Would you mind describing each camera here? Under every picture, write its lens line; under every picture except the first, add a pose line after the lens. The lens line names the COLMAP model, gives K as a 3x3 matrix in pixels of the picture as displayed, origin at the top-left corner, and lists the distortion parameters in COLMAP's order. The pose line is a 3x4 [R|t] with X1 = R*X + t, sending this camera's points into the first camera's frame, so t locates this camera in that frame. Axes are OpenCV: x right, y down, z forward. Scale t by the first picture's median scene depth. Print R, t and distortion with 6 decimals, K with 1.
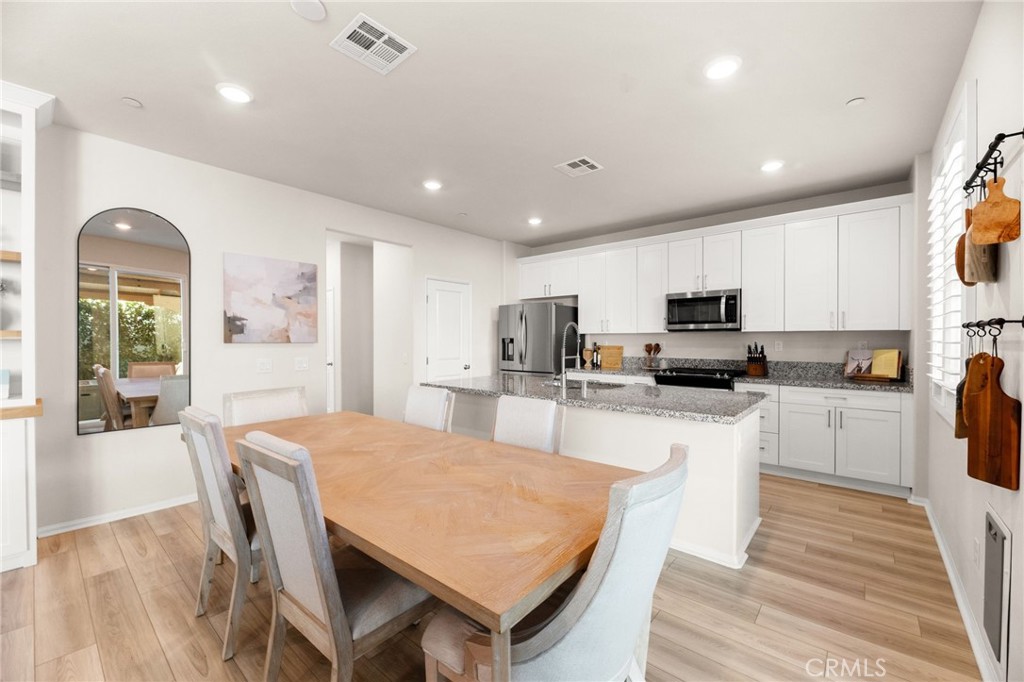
lens RADIAL K [[419.1, 0, 508.5], [0, 419.1, 342.6], [0, 0, 1]] dist [0.002286, -0.004098]
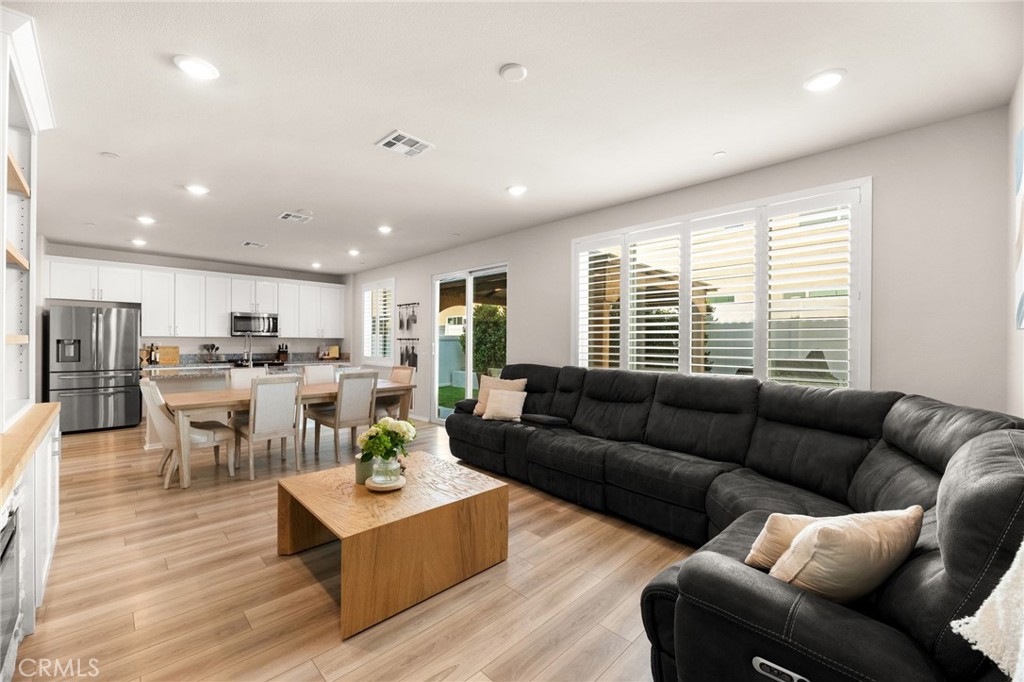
lens RADIAL K [[419.1, 0, 520.1], [0, 419.1, 341.2], [0, 0, 1]] dist [0.002286, -0.004098]
pose [[0.067769, 0.000756, 0.997701, -1.324820], [0.000037, 1.000000, -0.000761, -0.008232], [-0.997701, 0.000089, 0.067769, -0.213750]]
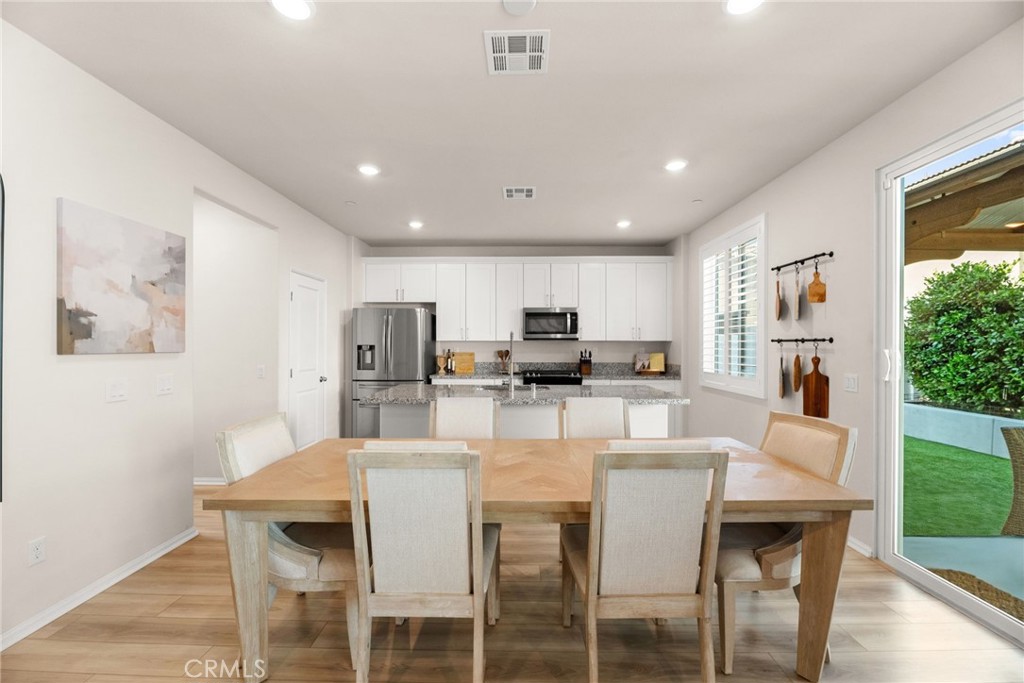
lens RADIAL K [[419.1, 0, 511.8], [0, 419.1, 348.7], [0, 0, 1]] dist [0.002286, -0.004098]
pose [[0.766591, -0.003171, 0.642128, -0.489913], [0.001993, 0.999995, 0.002559, -0.005686], [-0.642133, -0.000682, 0.766593, 0.132014]]
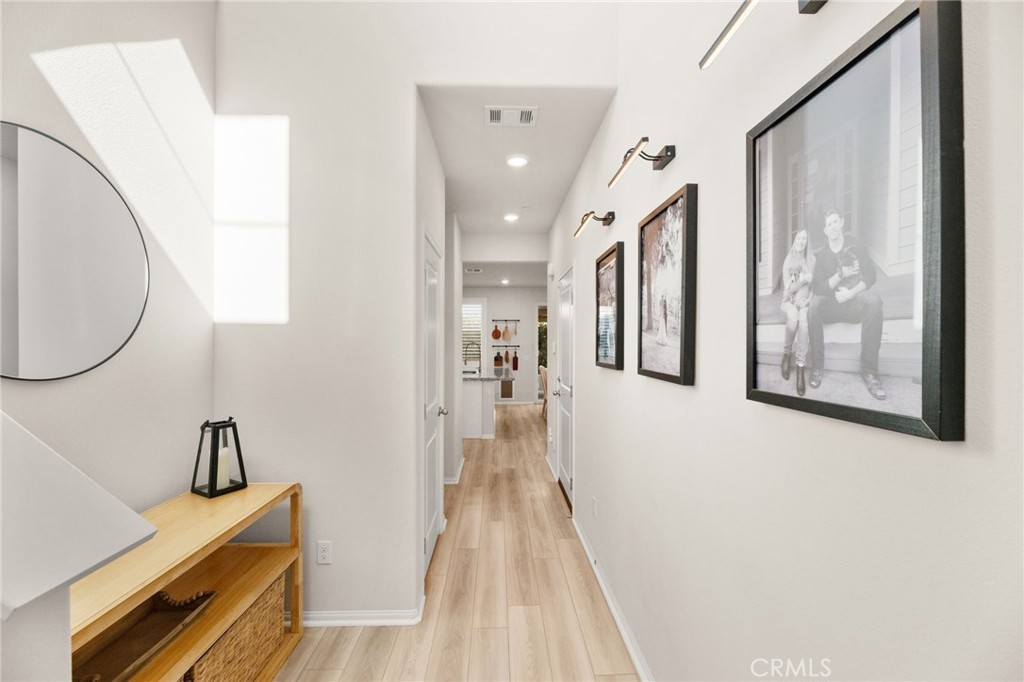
lens RADIAL K [[419.1, 0, 519.0], [0, 419.1, 343.9], [0, 0, 1]] dist [0.002286, -0.004098]
pose [[-0.672478, 0.001743, 0.740115, -1.380791], [0.004398, 0.999989, 0.001642, -0.034863], [-0.740104, 0.004359, -0.672478, 1.950038]]
